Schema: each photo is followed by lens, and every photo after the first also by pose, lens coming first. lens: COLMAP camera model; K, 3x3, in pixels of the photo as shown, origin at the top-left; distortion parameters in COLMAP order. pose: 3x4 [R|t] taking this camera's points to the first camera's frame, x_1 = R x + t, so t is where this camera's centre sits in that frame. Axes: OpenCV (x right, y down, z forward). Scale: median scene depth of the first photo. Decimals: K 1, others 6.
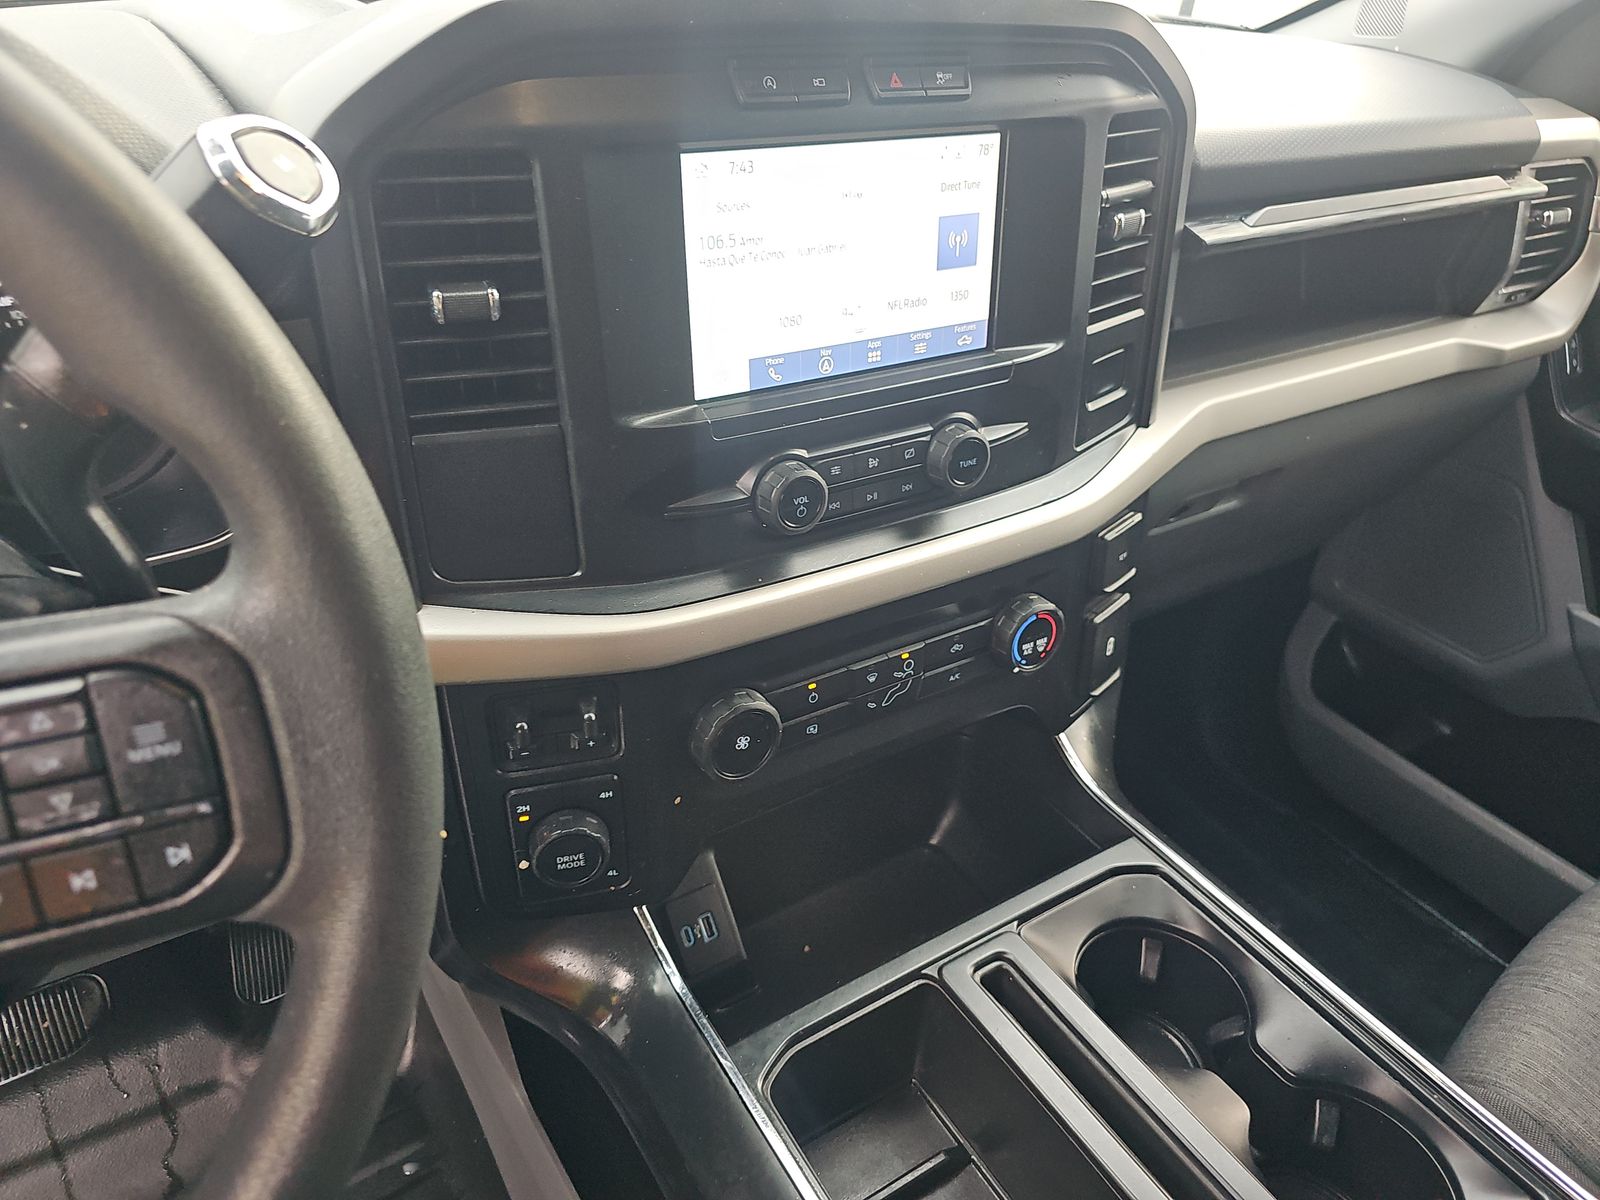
lens RADIAL K [[1041.5, 0, 799.3], [0, 1041.5, 613.2], [0, 0, 1]] dist [-0.022689, -0.000707]
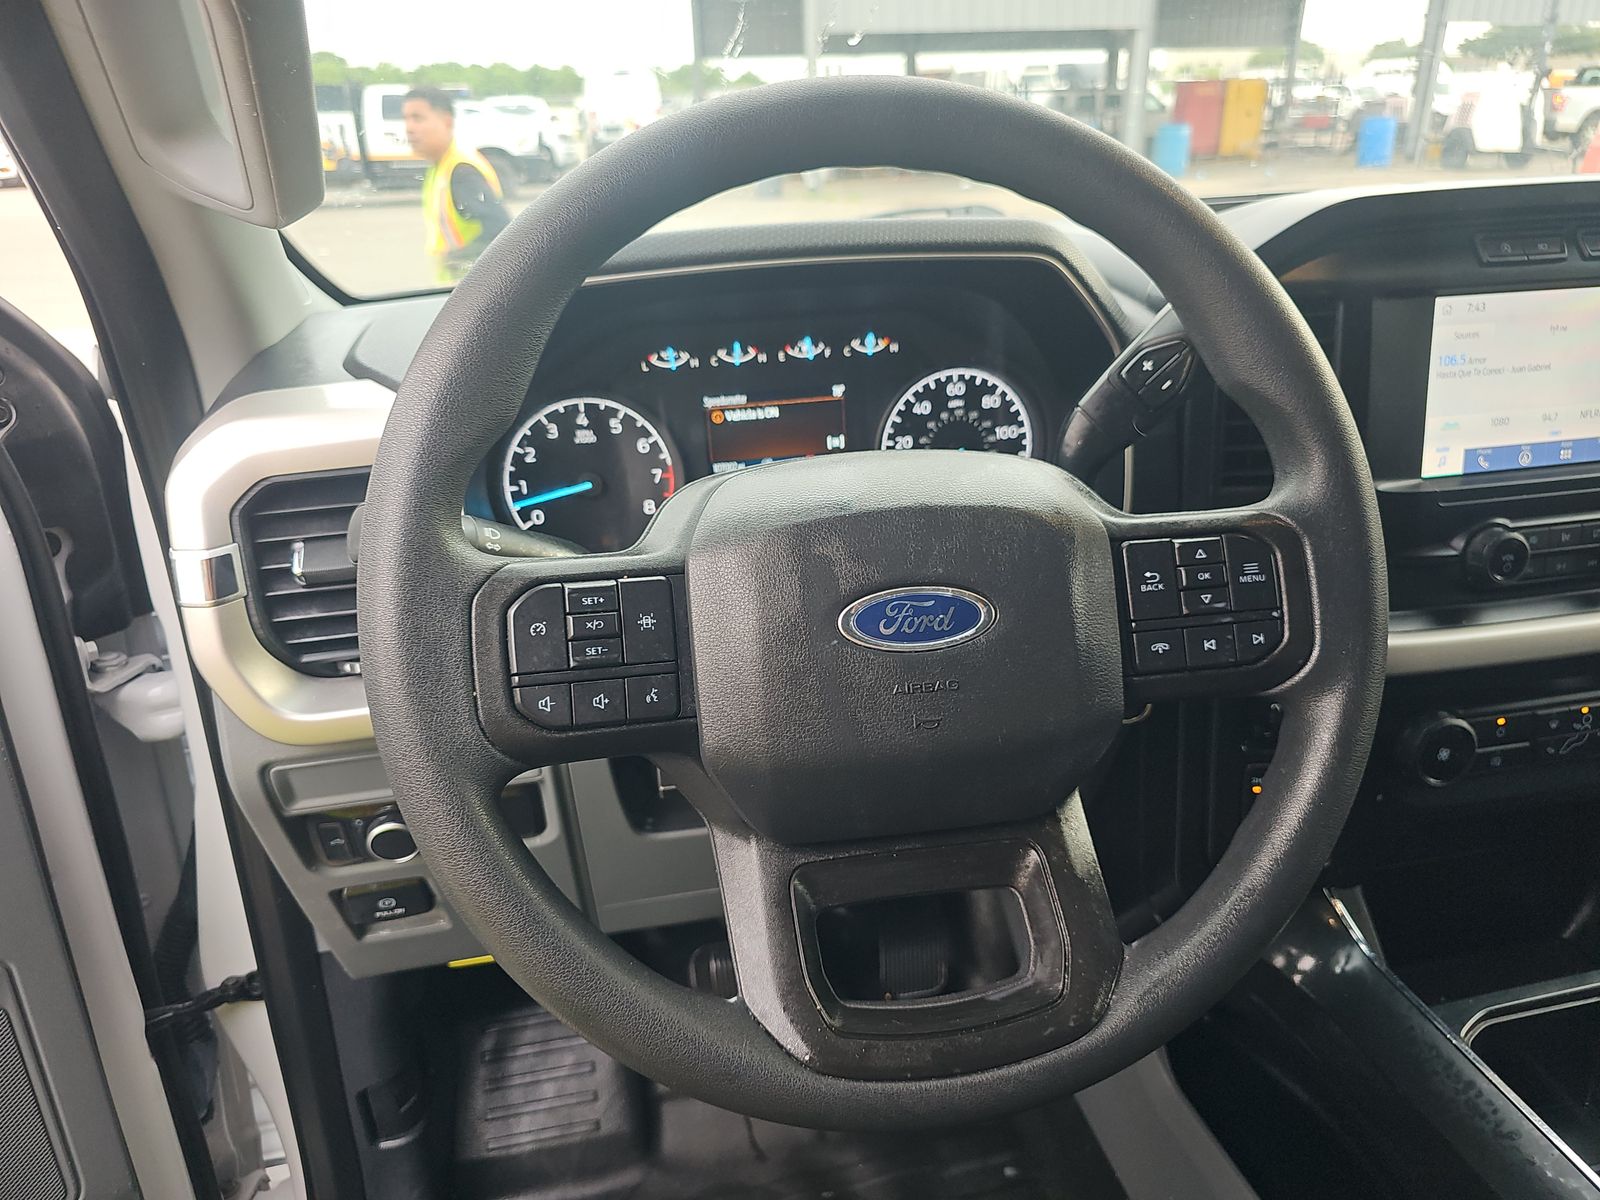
lens RADIAL K [[1041.5, 0, 799.5], [0, 1041.5, 598.7], [0, 0, 1]] dist [-0.022689, -0.000707]
pose [[0.927357, 0.048823, -0.370980, -0.326519], [-0.130081, 0.971676, -0.197292, 0.293813], [0.350840, 0.231217, 0.907441, -0.407925]]
